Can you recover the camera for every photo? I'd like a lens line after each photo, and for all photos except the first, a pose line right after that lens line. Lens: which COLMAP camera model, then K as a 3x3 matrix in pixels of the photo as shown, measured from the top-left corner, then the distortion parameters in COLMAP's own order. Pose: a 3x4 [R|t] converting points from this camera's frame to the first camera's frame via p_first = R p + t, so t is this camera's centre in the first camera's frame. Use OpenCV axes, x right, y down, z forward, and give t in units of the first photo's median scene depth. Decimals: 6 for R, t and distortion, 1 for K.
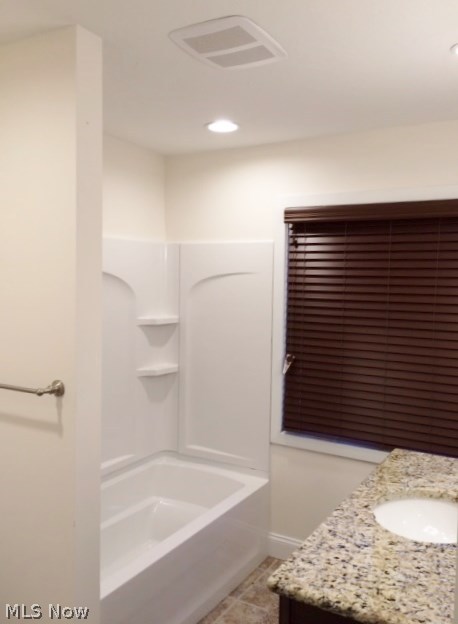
lens RADIAL K [[537.3, 0, 228.5], [0, 537.3, 312.3], [0, 0, 1]] dist [0.088369, -0.122847]
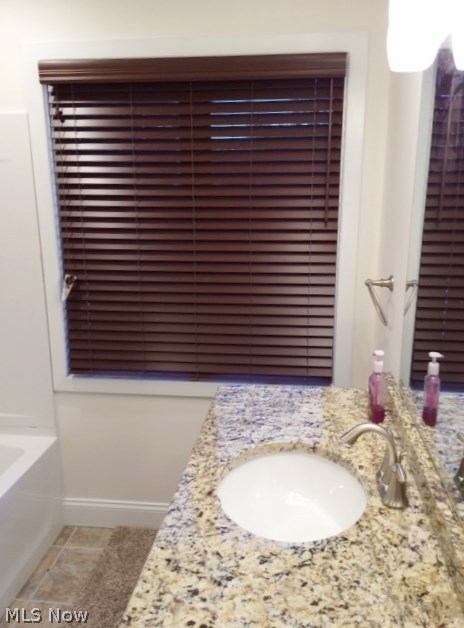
lens RADIAL K [[540.8, 0, 233.2], [0, 540.8, 312.9], [0, 0, 1]] dist [0.088369, -0.122847]
pose [[0.913139, -0.115961, 0.390807, 0.029830], [0.047126, 0.982288, 0.181353, 0.007096], [-0.404915, -0.147184, 0.902431, 0.321677]]
